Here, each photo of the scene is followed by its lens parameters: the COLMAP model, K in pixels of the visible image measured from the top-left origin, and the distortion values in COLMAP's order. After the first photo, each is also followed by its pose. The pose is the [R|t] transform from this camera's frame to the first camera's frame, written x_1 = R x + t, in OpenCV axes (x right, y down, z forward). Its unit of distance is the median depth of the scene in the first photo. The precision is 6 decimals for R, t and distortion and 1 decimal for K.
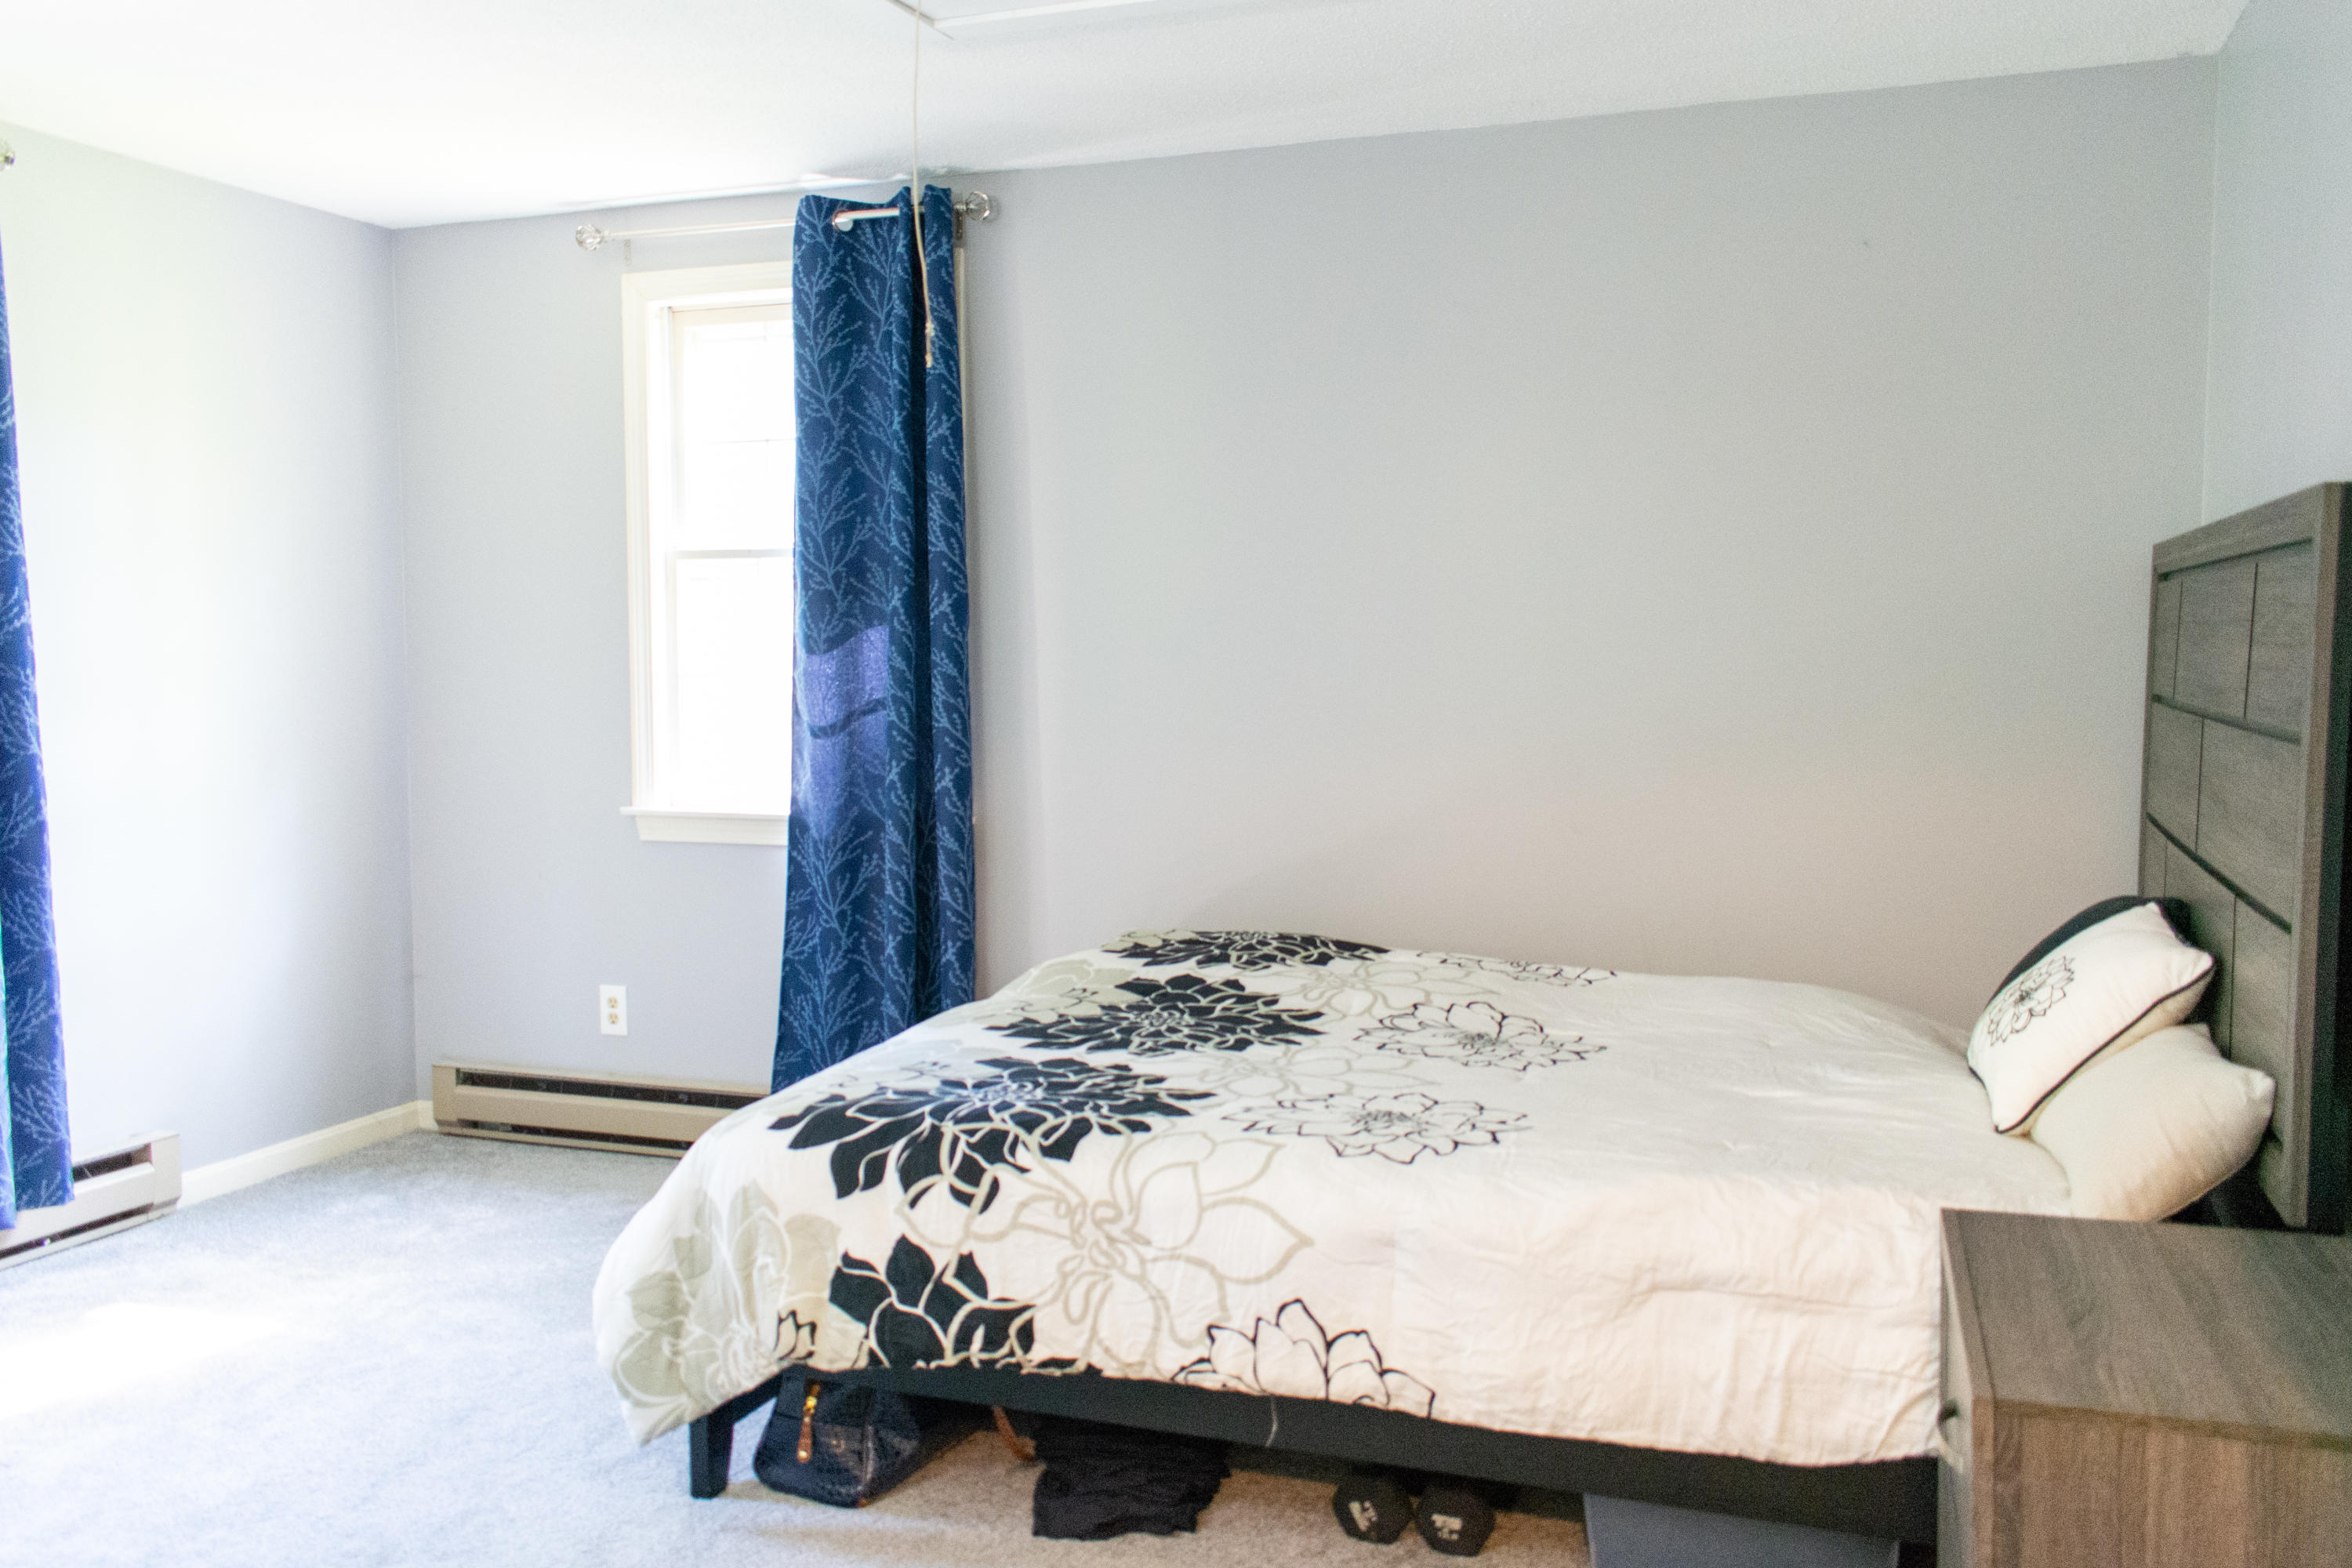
lens RADIAL K [[1967.3, 0, 1176.0], [0, 1967.3, 784.0], [0, 0, 1]] dist [0.002647, 0.006810]
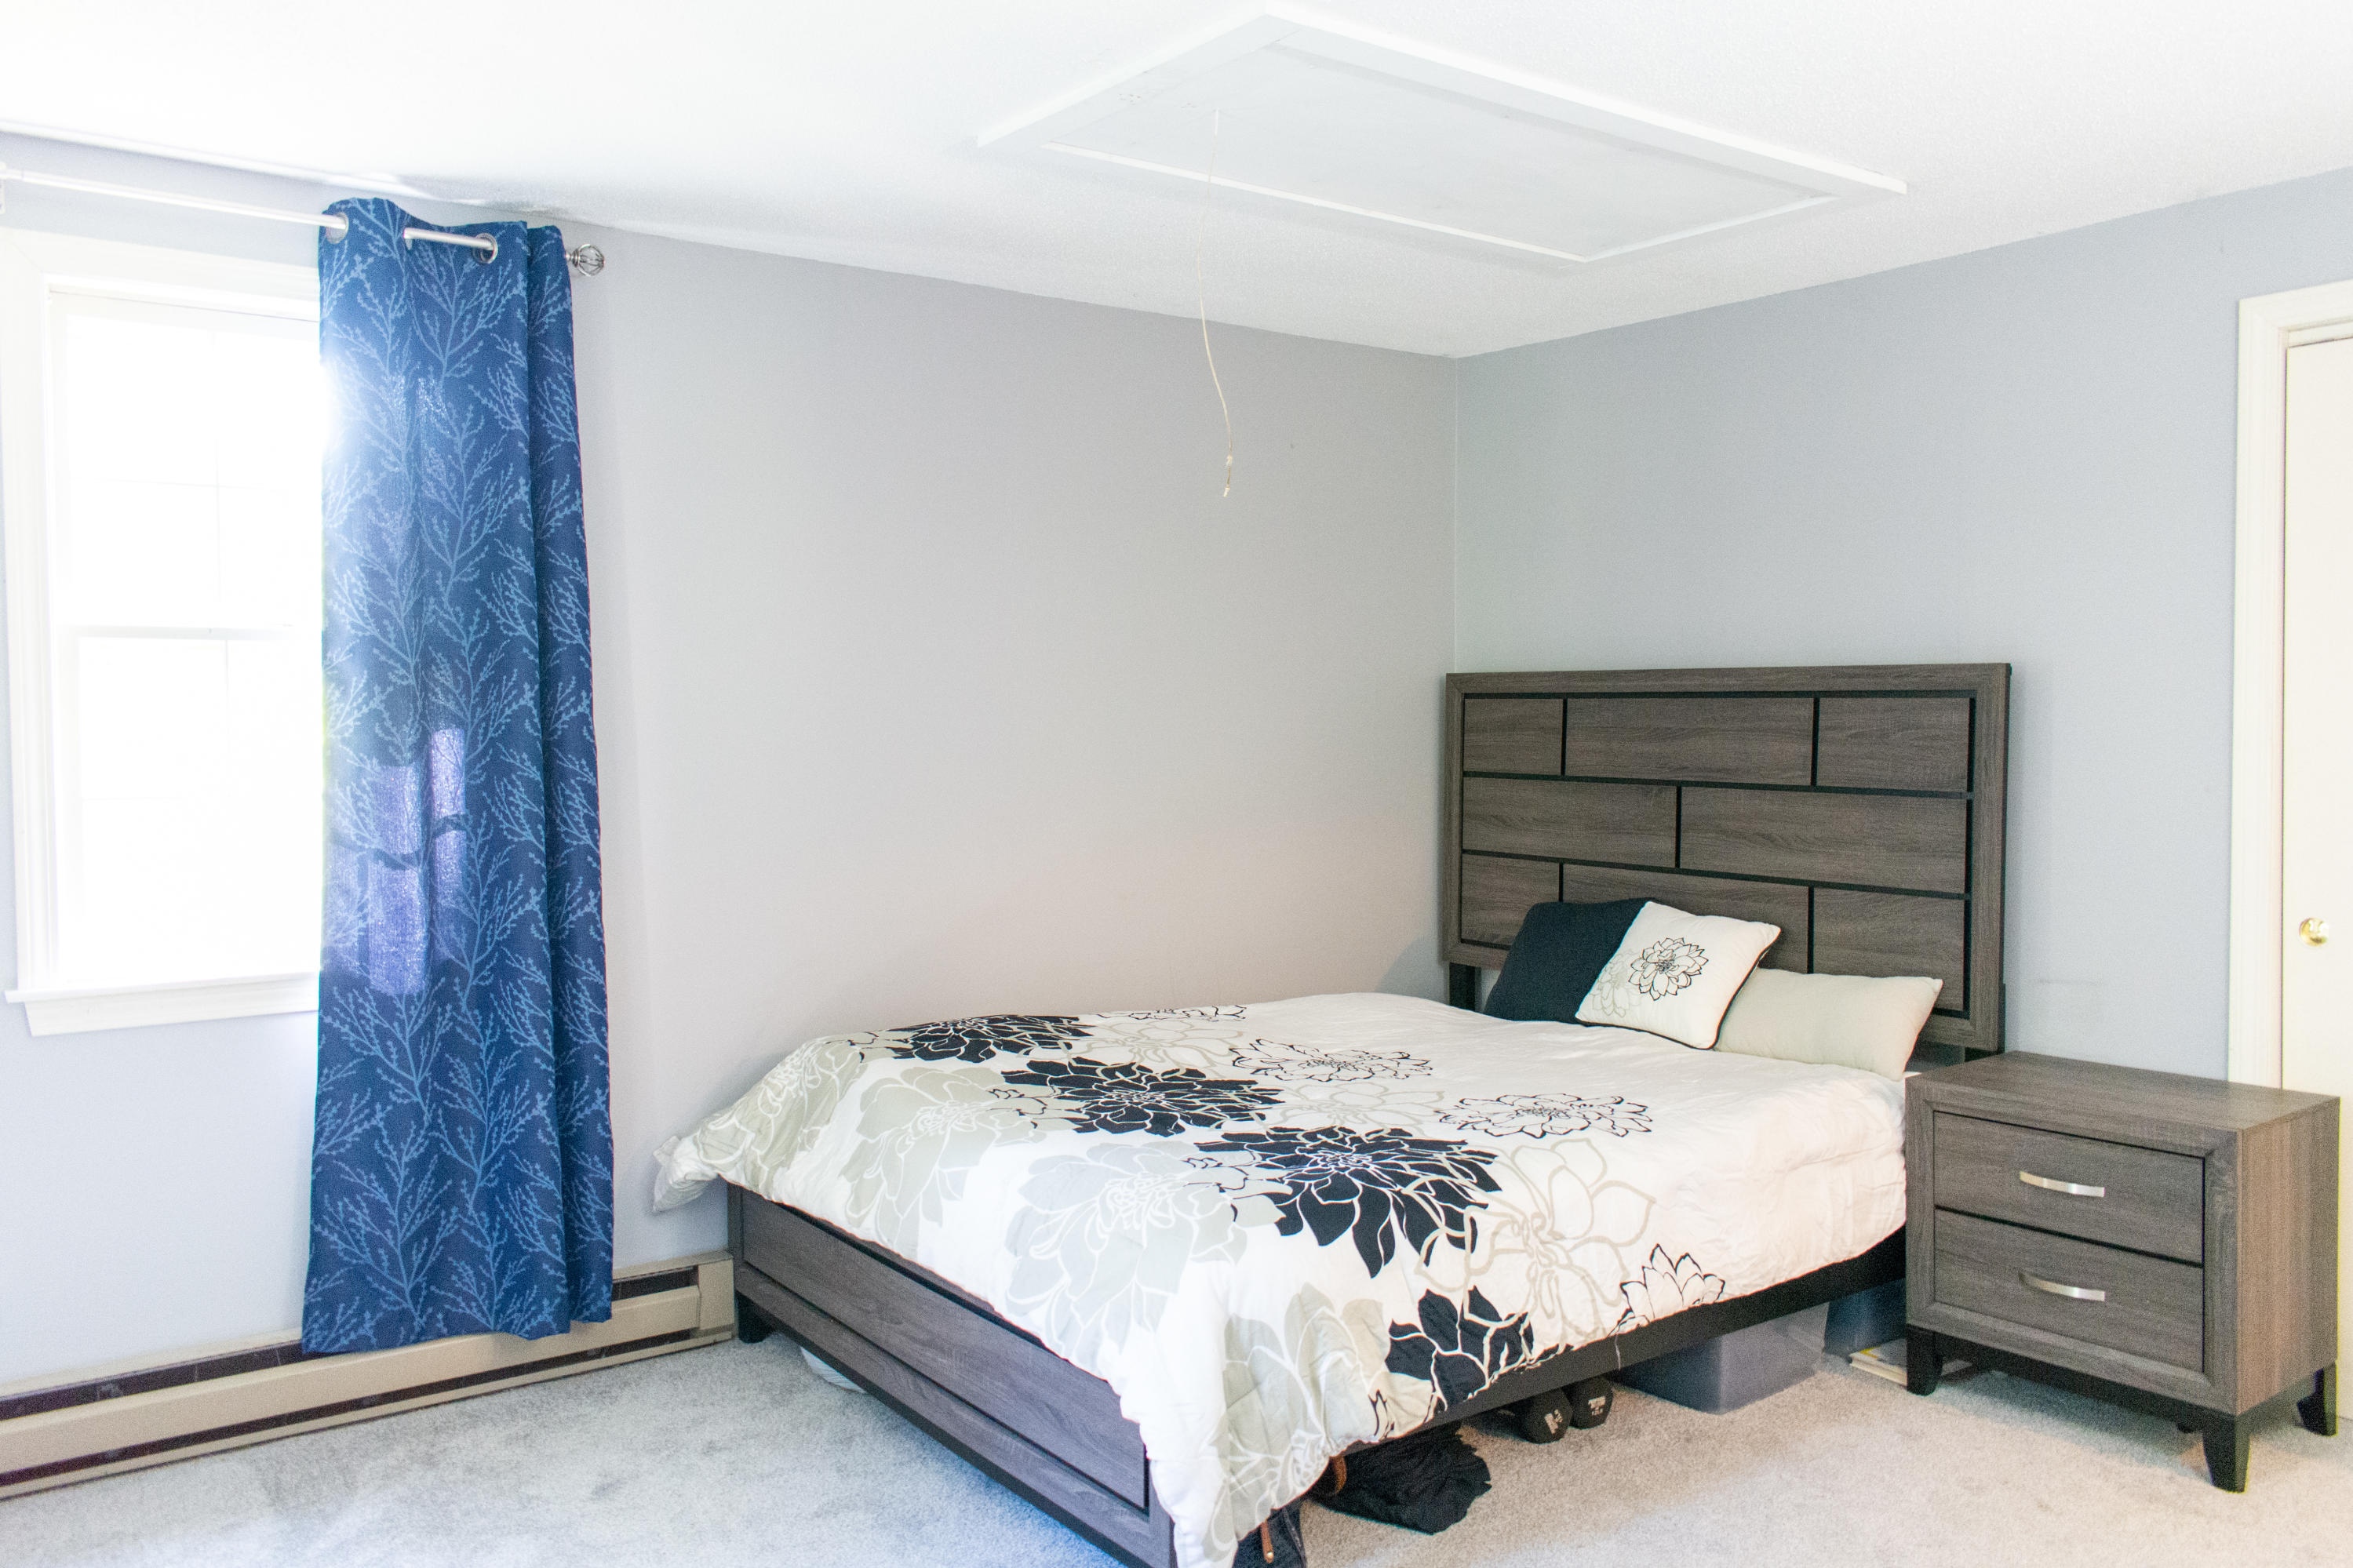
lens RADIAL K [[1901.6, 0, 1145.0], [0, 1901.6, 775.9], [0, 0, 1]] dist [0.002570, 0.001965]
pose [[0.538739, -0.027889, 0.842011, -0.798961], [0.059994, 0.998185, -0.005323, -0.046396], [-0.840334, 0.053383, 0.539434, 0.383559]]
